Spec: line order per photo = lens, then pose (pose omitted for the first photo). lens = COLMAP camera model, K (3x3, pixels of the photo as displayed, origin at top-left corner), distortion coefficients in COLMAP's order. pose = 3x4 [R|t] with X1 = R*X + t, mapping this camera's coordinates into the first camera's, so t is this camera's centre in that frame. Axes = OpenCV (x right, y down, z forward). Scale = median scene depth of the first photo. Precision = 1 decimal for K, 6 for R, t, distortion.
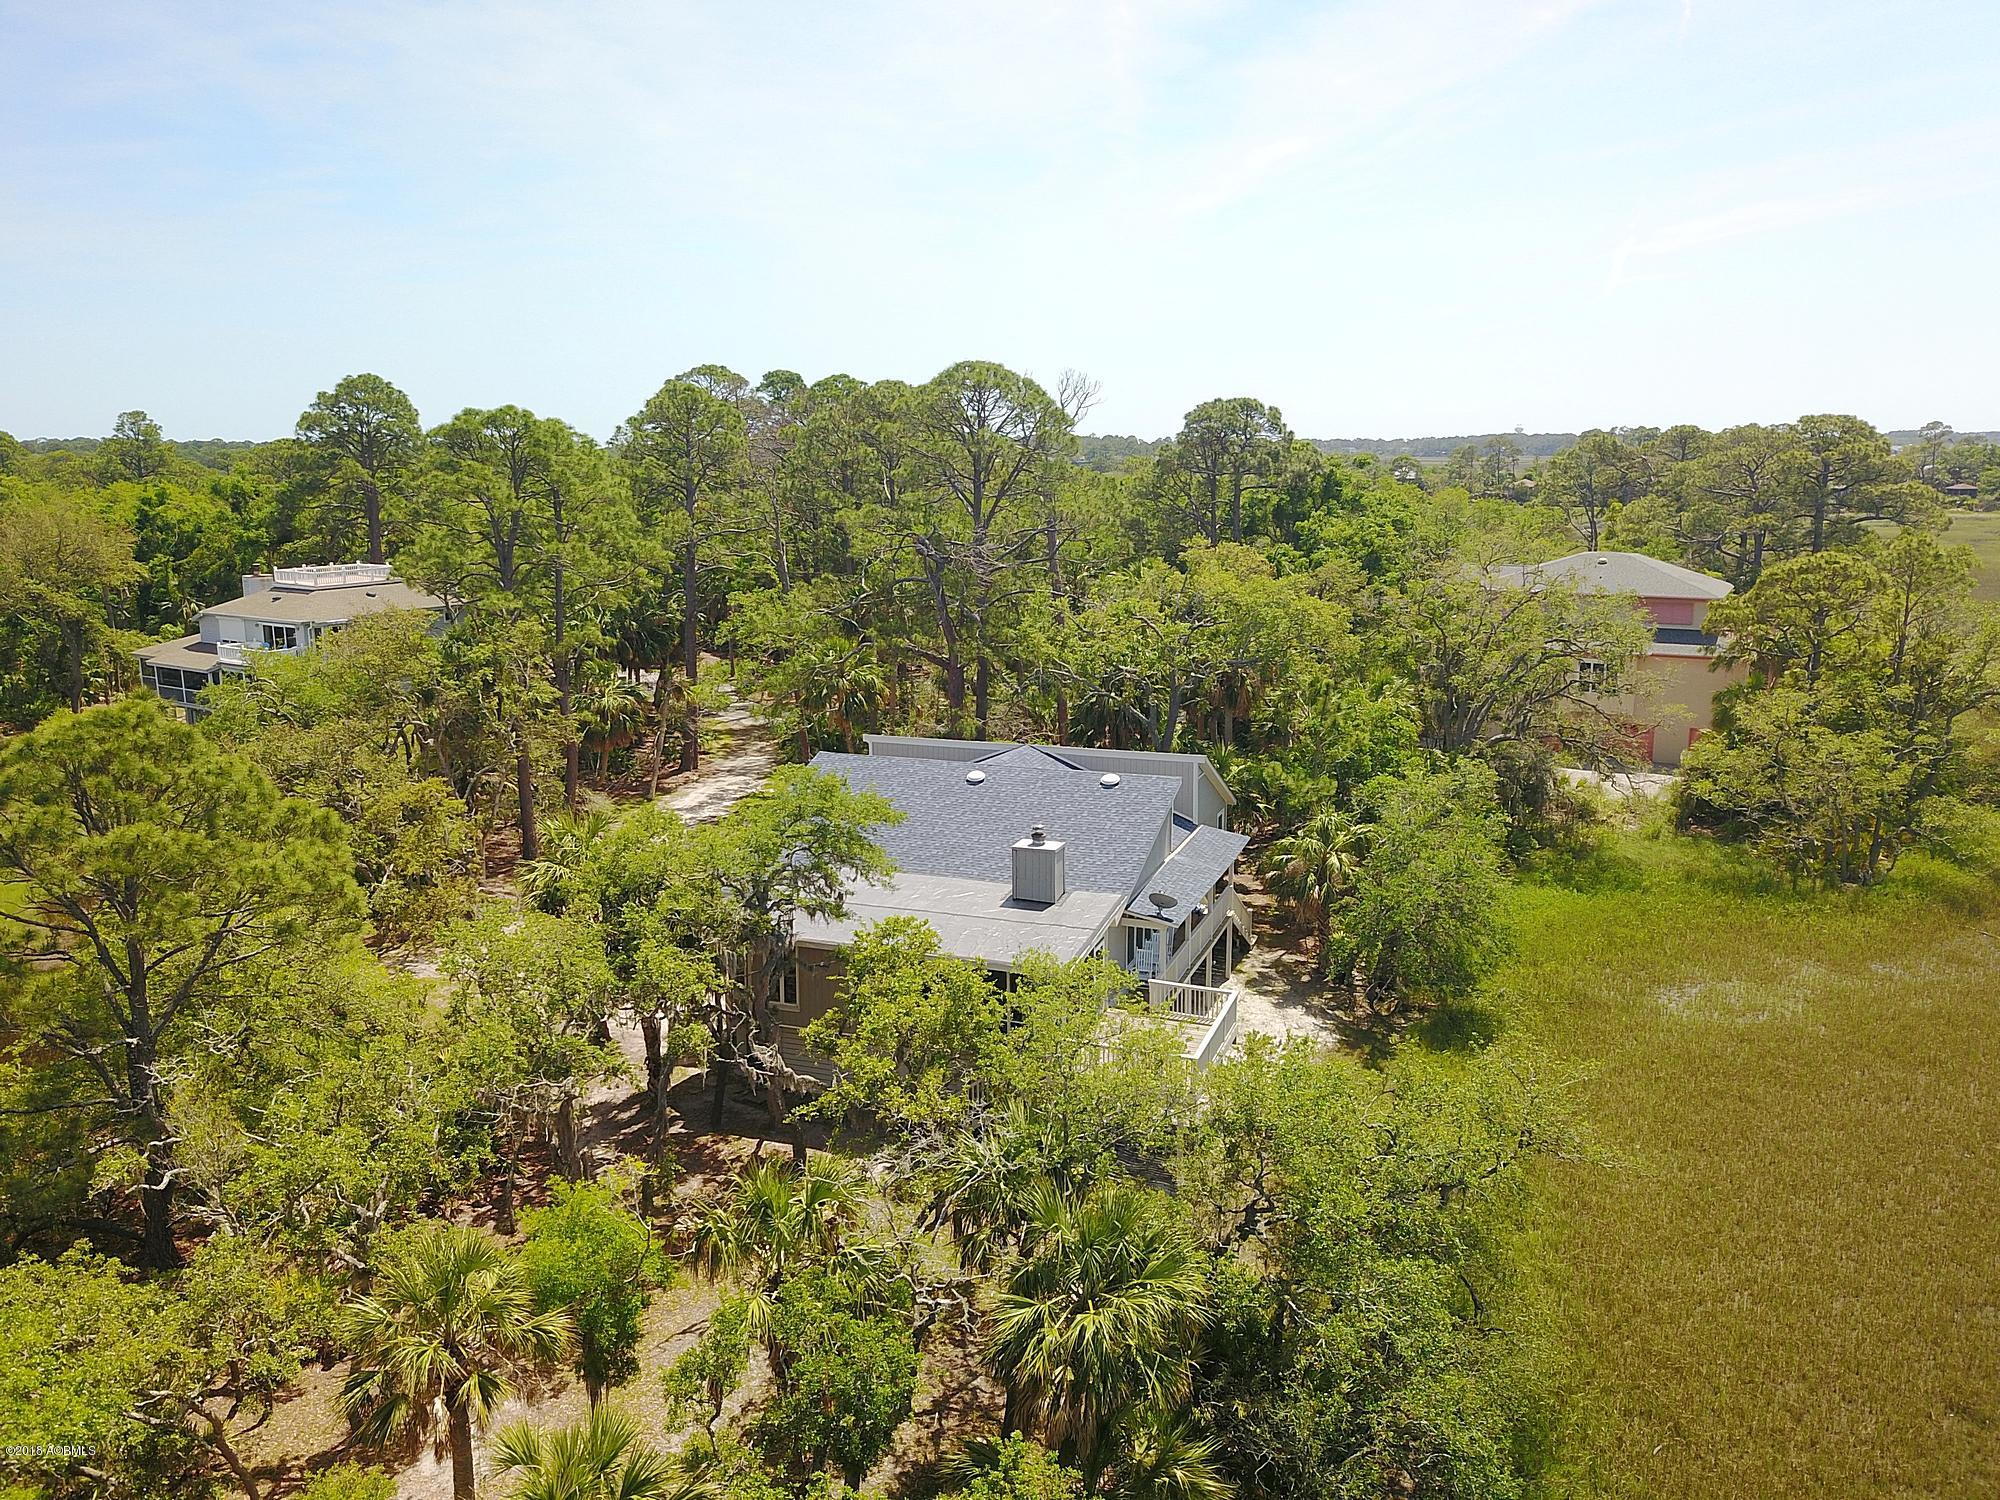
lens RADIAL K [[1512.1, 0, 1001.5], [0, 1512.1, 754.3], [0, 0, 1]] dist [0.002472, -0.002196]
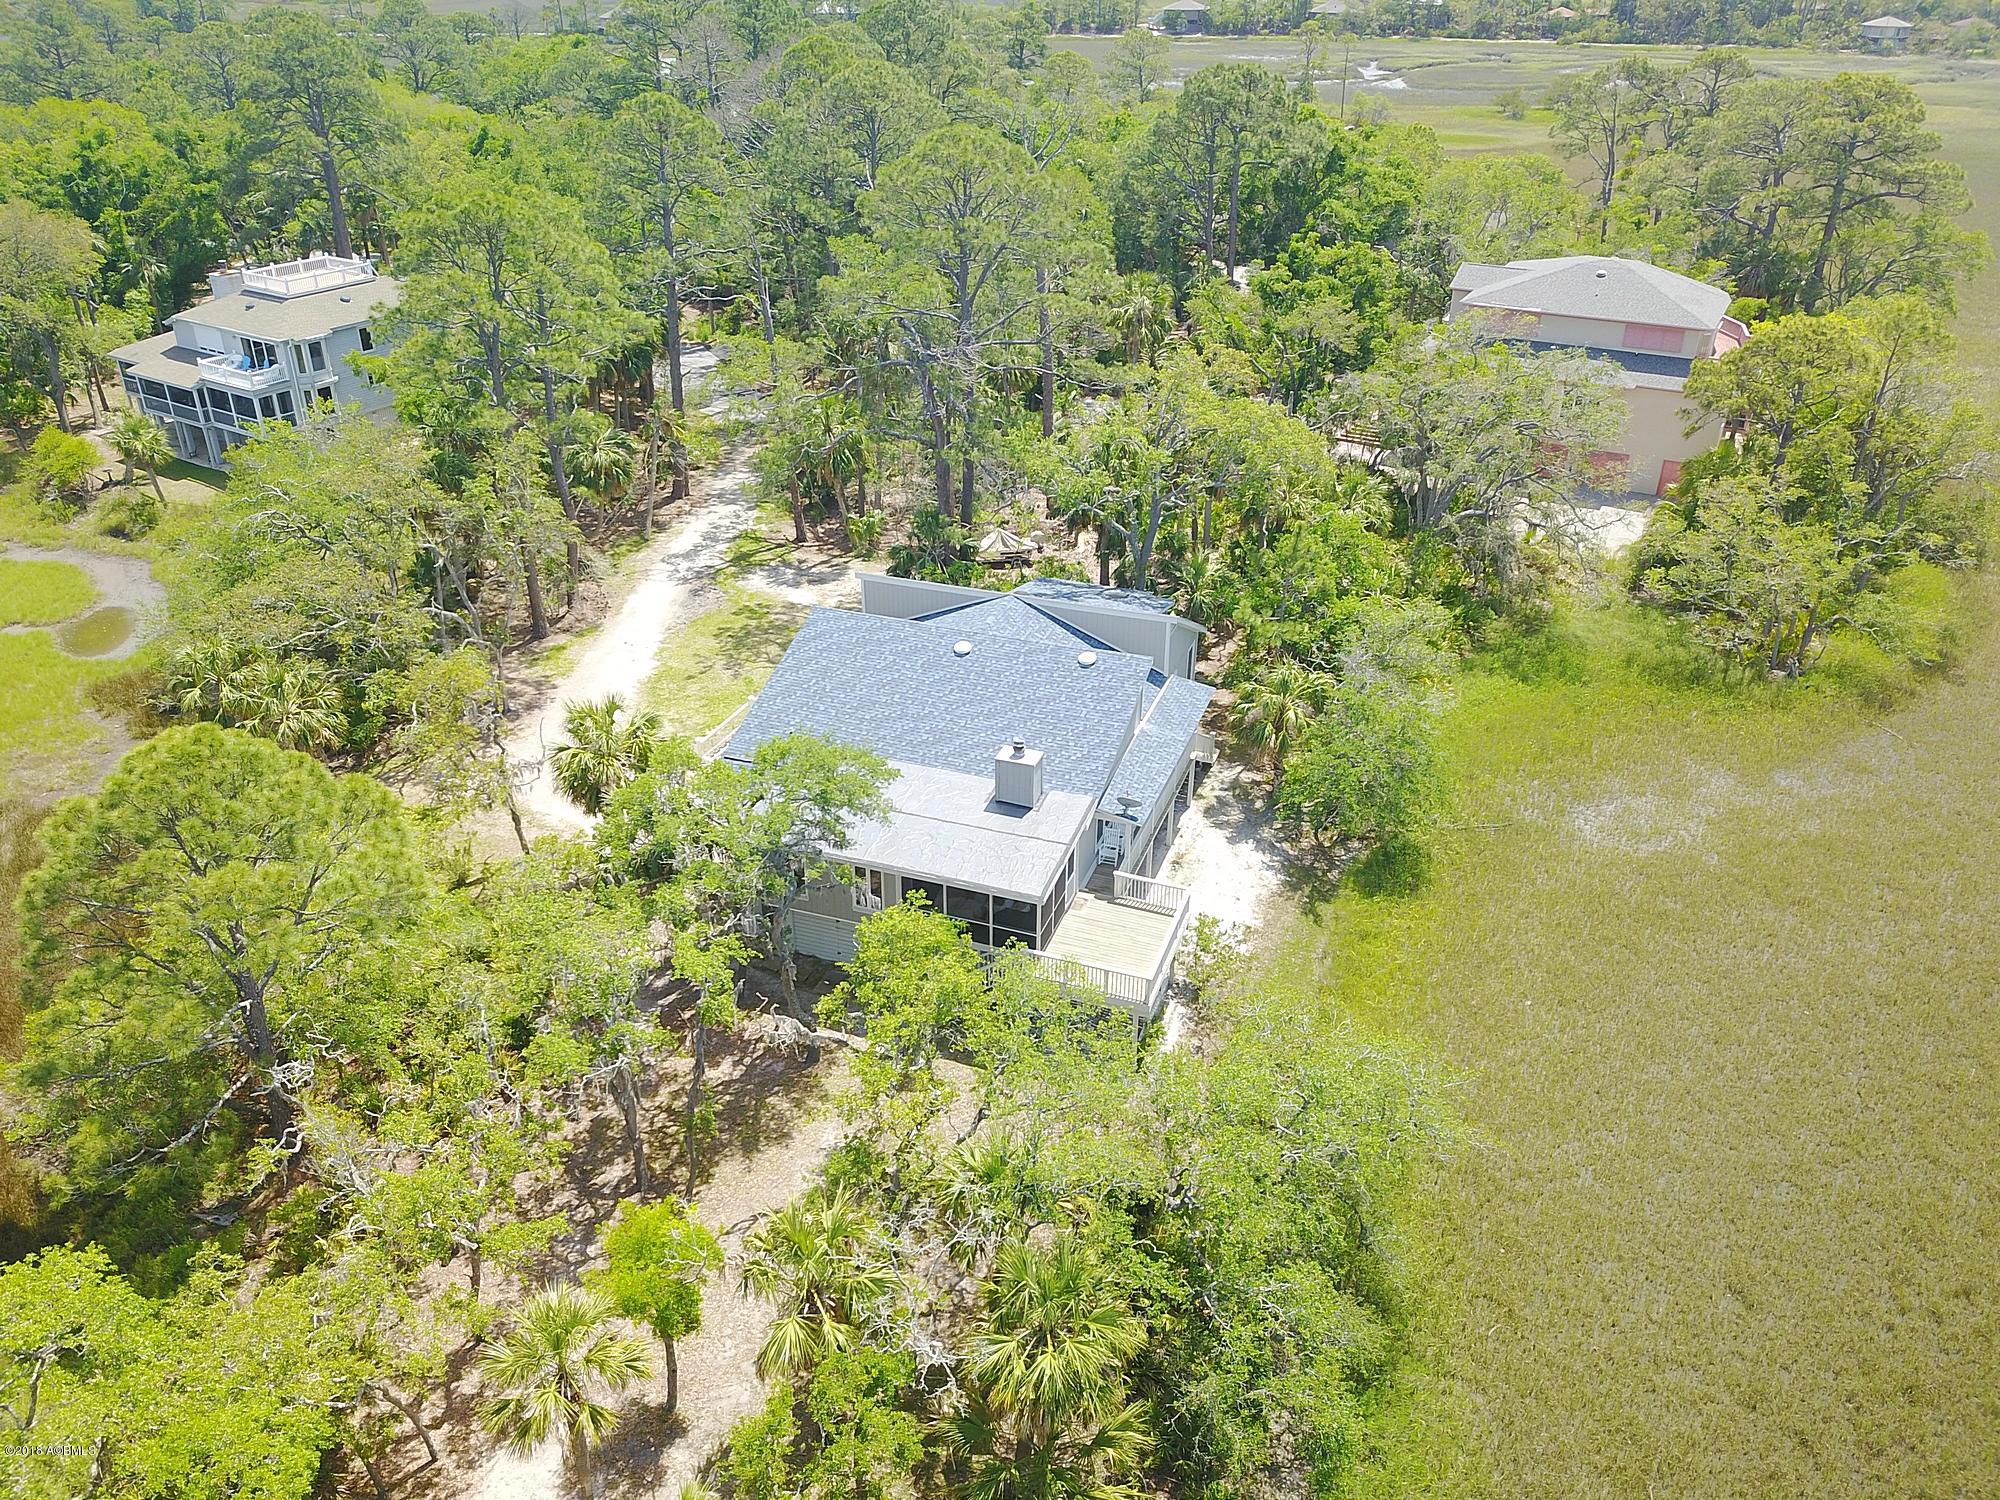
lens RADIAL K [[1512.1, 0, 998.1], [0, 1512.1, 739.8], [0, 0, 1]] dist [0.002472, -0.002196]
pose [[0.999946, 0.006263, 0.008300, 0.000126], [-0.008473, 0.953473, 0.301359, -0.227142], [-0.006027, -0.301413, 0.953475, -0.040309]]
